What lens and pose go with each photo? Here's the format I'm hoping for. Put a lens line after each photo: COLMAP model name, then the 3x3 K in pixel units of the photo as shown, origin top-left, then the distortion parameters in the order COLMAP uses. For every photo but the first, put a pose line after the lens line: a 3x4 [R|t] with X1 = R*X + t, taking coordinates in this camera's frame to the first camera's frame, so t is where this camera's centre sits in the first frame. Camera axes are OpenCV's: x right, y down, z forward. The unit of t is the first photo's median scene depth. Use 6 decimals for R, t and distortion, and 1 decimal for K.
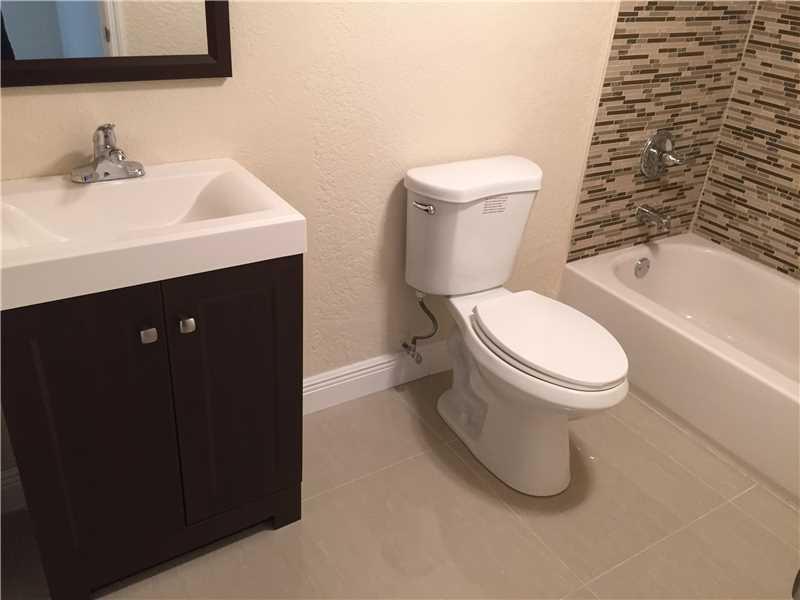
lens RADIAL K [[685.0, 0, 398.0], [0, 685.0, 298.6], [0, 0, 1]] dist [0.039478, -0.052731]
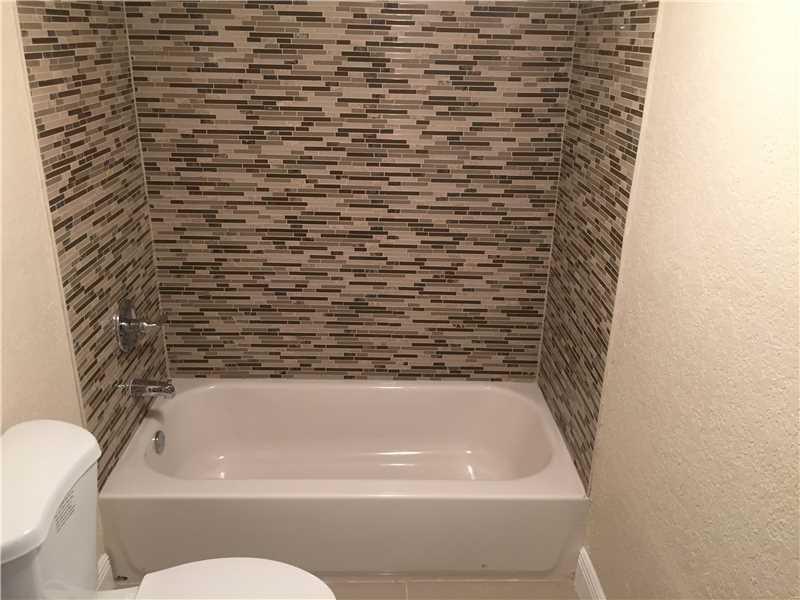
lens RADIAL K [[685.0, 0, 399.8], [0, 685.0, 304.5], [0, 0, 1]] dist [0.039478, -0.052731]
pose [[0.500198, -0.371319, 0.782256, -0.120688], [0.430763, 0.890379, 0.147200, -0.212165], [-0.751163, 0.263338, 0.605316, 0.207143]]
